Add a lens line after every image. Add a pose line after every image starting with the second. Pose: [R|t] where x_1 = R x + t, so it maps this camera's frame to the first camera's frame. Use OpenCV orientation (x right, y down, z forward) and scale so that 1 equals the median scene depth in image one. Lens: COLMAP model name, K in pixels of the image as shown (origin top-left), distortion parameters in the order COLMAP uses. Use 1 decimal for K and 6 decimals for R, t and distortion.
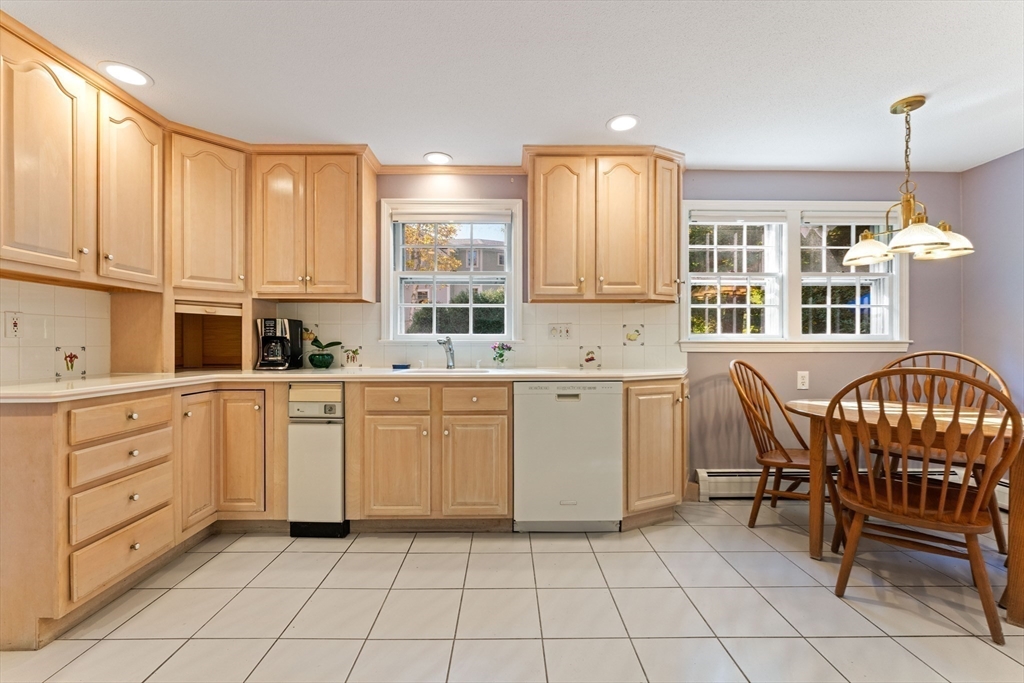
lens RADIAL K [[422.9, 0, 511.9], [0, 422.9, 344.5], [0, 0, 1]] dist [-0.001345, 0.000036]
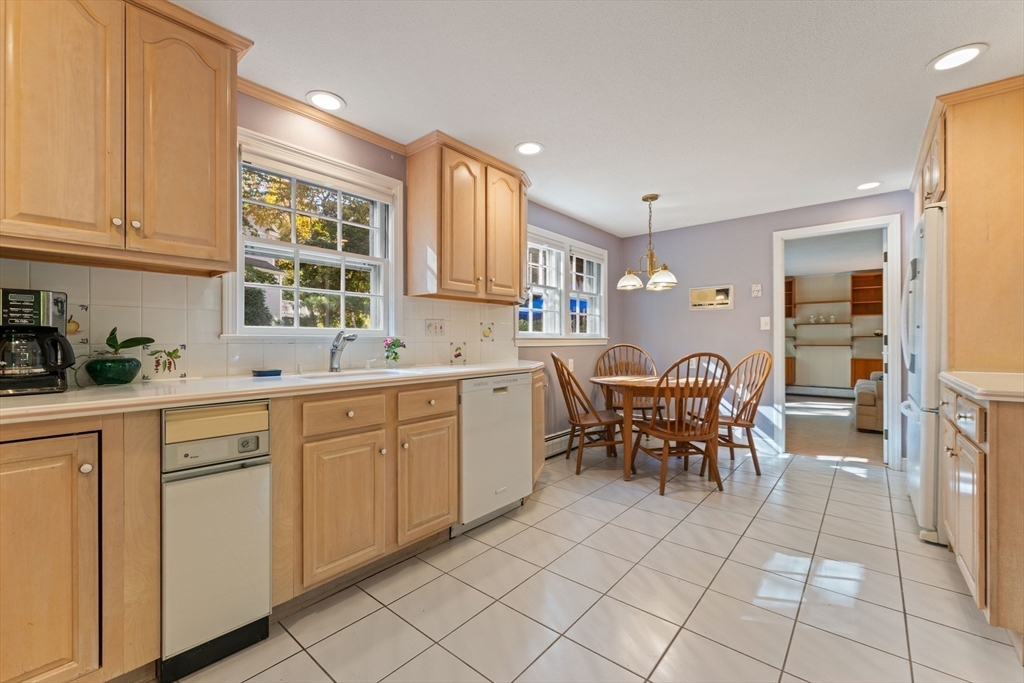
lens RADIAL K [[420.3, 0, 511.3], [0, 420.3, 339.9], [0, 0, 1]] dist [0.001675, -0.000122]
pose [[0.660520, -0.001972, 0.750806, -0.563341], [0.002820, 0.999996, 0.000145, -0.002053], [-0.750804, 0.002022, 0.660522, 0.252897]]
